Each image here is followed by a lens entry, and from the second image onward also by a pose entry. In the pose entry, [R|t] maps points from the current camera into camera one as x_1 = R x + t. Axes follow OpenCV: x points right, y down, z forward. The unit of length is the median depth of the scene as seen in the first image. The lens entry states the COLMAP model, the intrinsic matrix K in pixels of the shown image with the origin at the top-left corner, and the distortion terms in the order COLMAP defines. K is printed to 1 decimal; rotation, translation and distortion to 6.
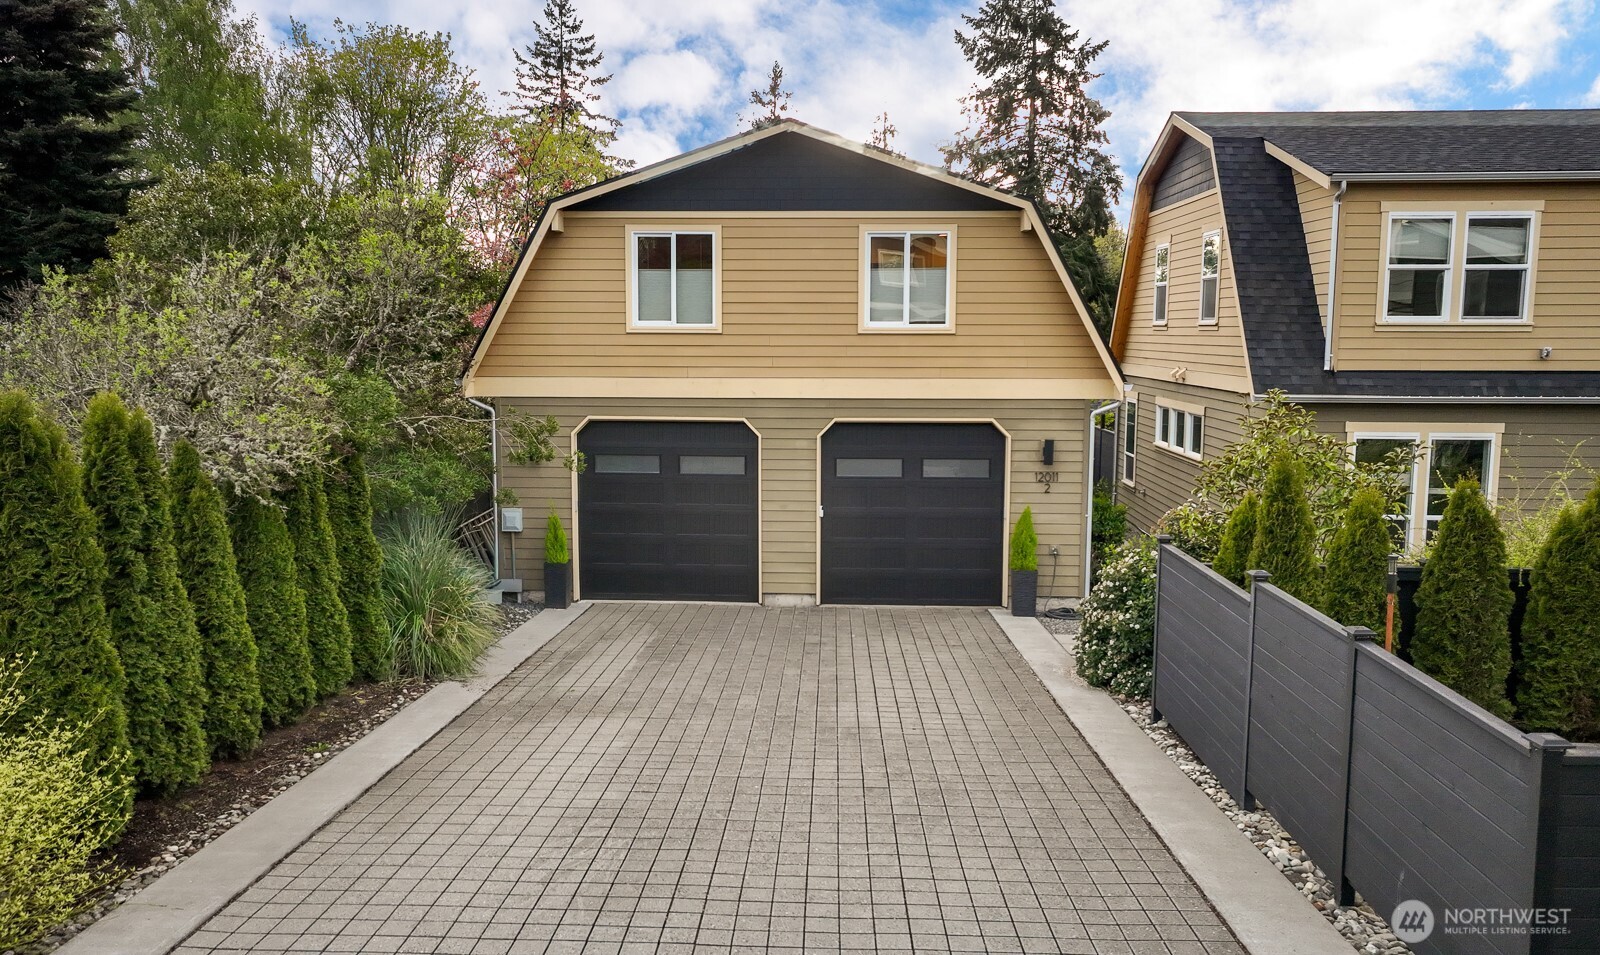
lens RADIAL K [[1188.6, 0, 800.0], [0, 1188.6, 477.5], [0, 0, 1]] dist [0.007752, 0.000663]
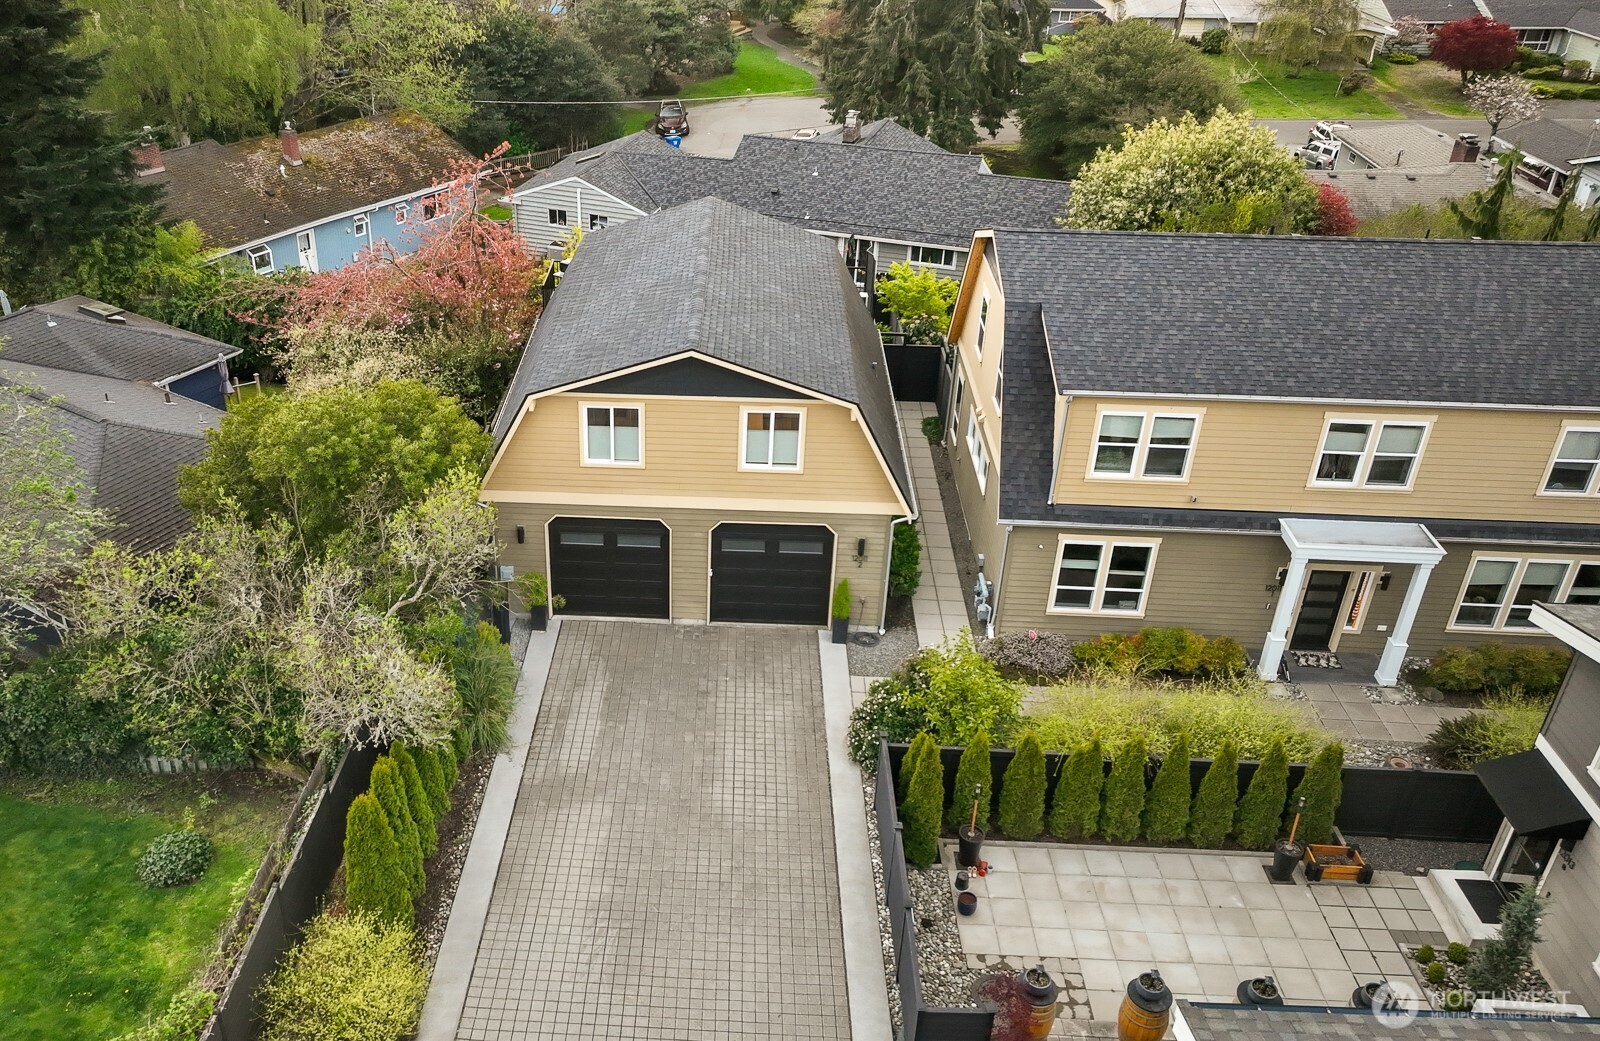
lens RADIAL K [[1287.8, 0, 703.5], [0, 1287.8, 520.7], [0, 0, 1]] dist [0.001092, 0.001513]
pose [[0.999885, 0.015136, 0.000701, 0.006479], [-0.014197, 0.919662, 0.392455, -0.703008], [0.005295, -0.392420, 0.919771, -0.503939]]
